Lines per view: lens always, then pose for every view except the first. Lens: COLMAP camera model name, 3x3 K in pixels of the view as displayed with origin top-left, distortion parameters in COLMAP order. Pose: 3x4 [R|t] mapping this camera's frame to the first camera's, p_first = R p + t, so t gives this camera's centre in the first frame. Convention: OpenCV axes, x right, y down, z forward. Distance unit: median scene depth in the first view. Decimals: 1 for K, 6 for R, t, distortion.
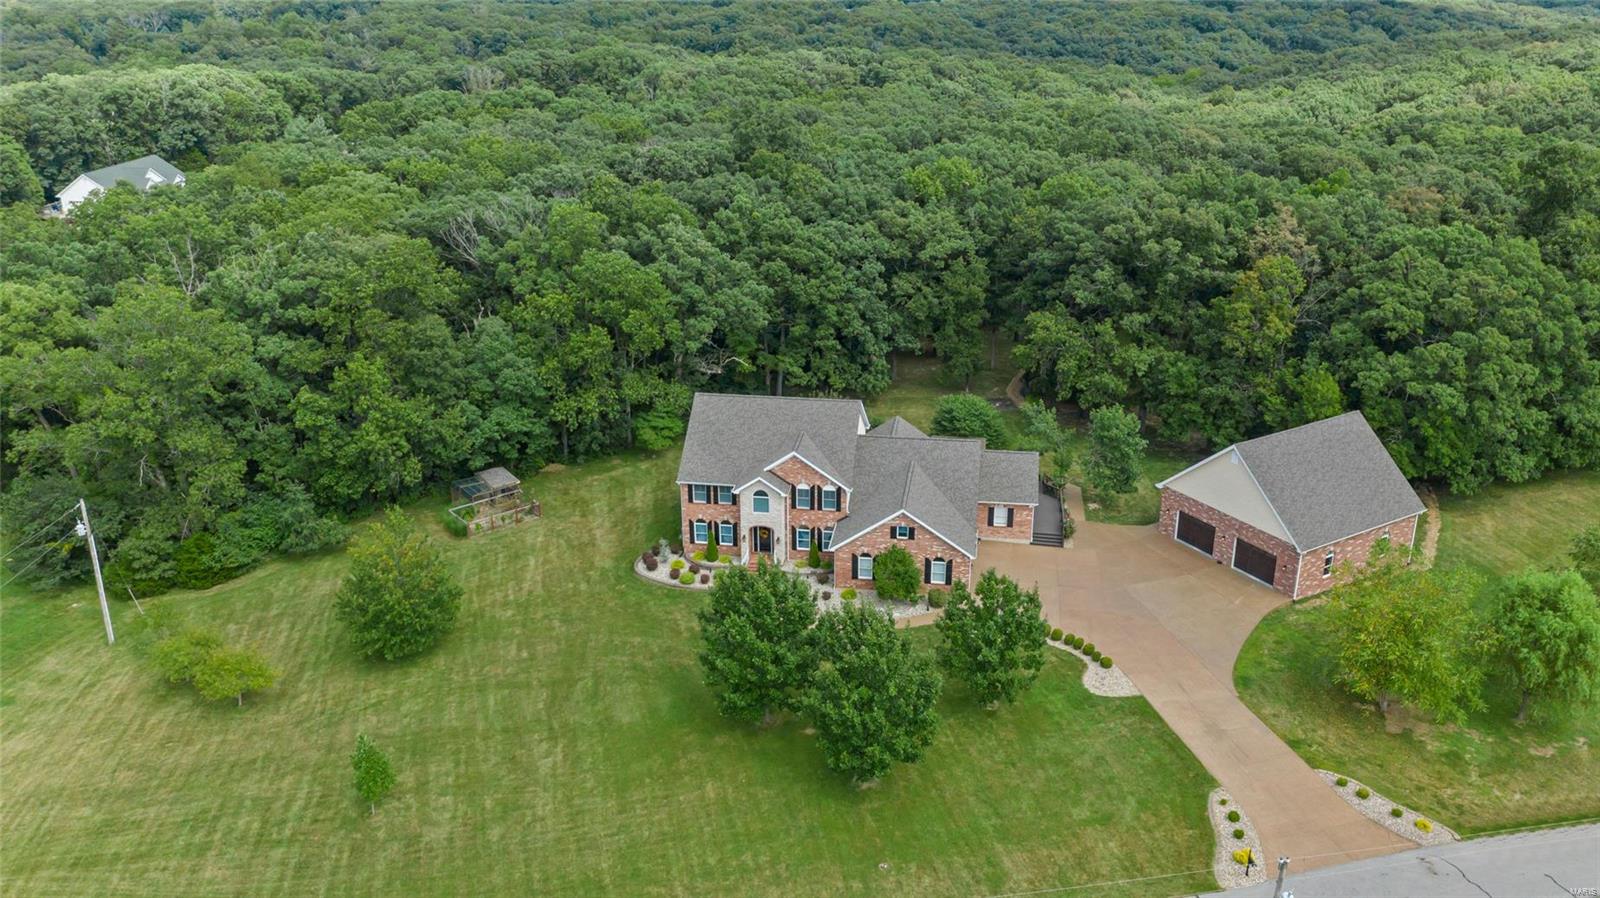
lens RADIAL K [[1286.5, 0, 796.2], [0, 1286.5, 444.0], [0, 0, 1]] dist [0.003057, 0.012898]
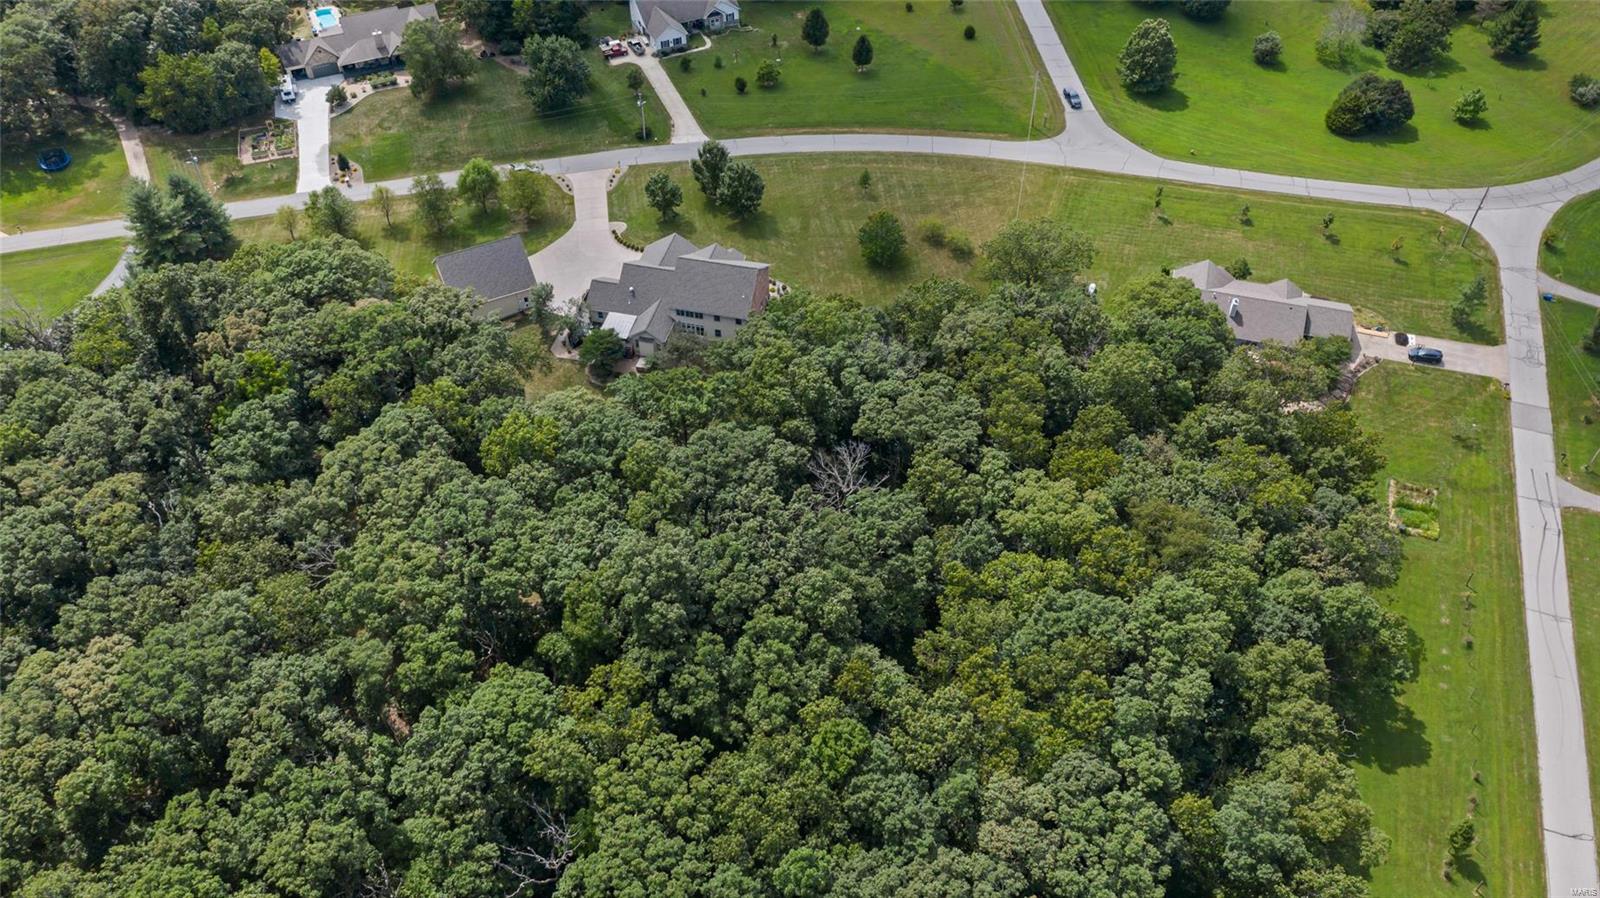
lens RADIAL K [[1282.3, 0, 795.7], [0, 1282.3, 451.9], [0, 0, 1]] dist [0.002237, 0.003674]
pose [[-0.996322, -0.052151, 0.067996, -0.274787], [0.043348, 0.377762, 0.924887, -1.700325], [-0.073920, 0.924433, -0.374112, 1.930977]]
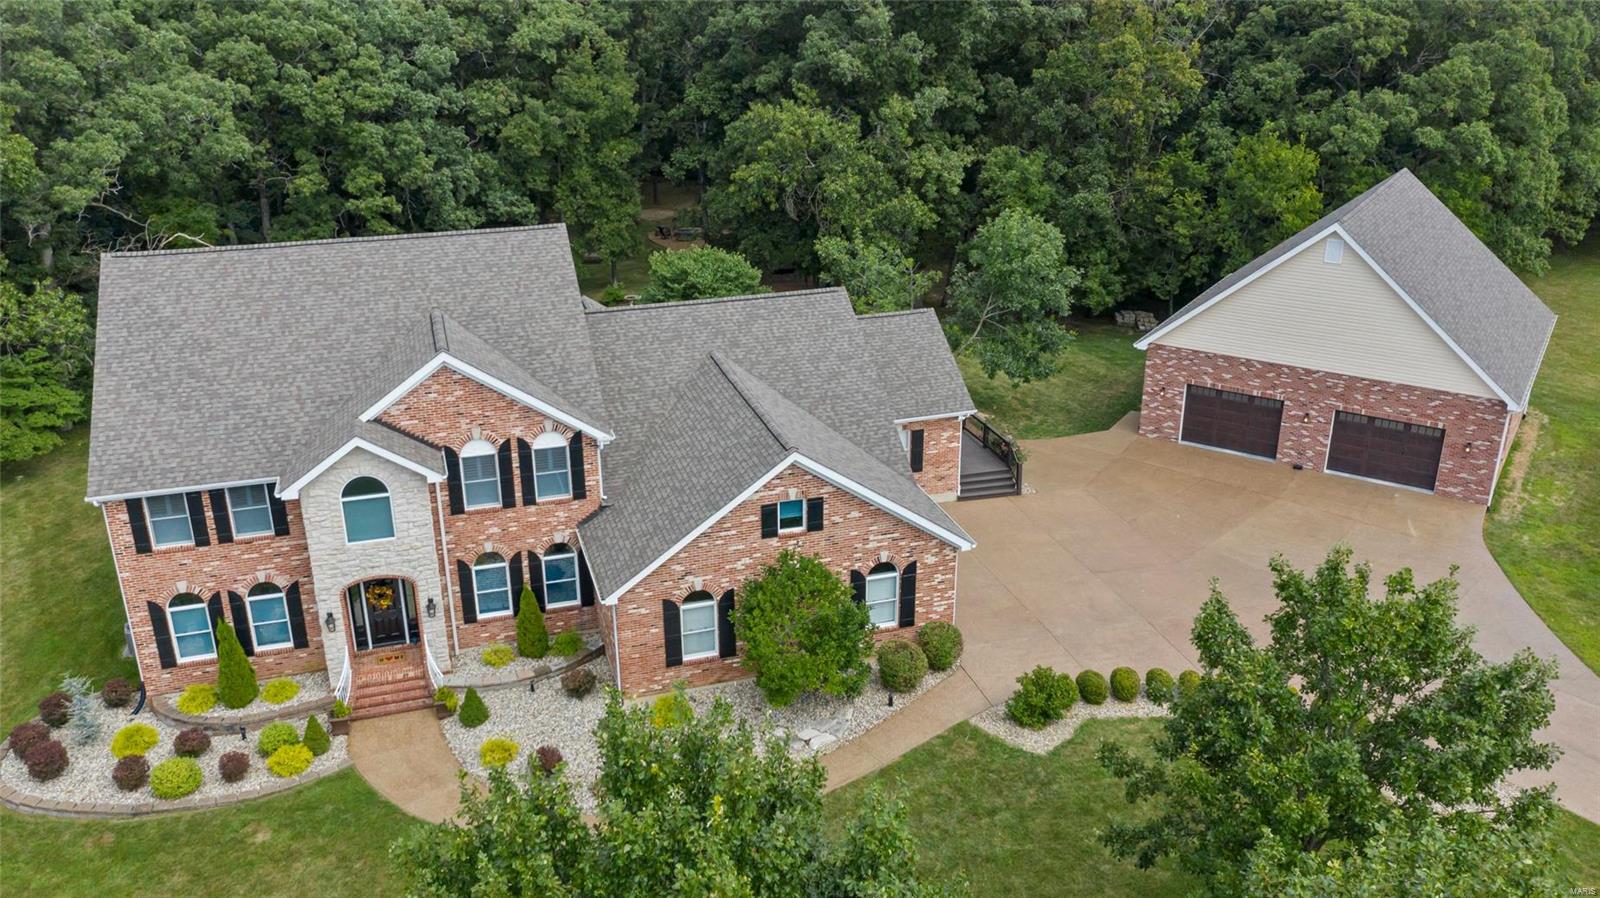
lens RADIAL K [[1266.2, 0, 794.9], [0, 1266.2, 448.0], [0, 0, 1]] dist [-0.002816, 0.004121]
pose [[0.899112, -0.161420, 0.406868, -0.054882], [0.160426, 0.986361, 0.036813, 0.031252], [-0.407261, 0.032173, 0.912745, 0.579709]]
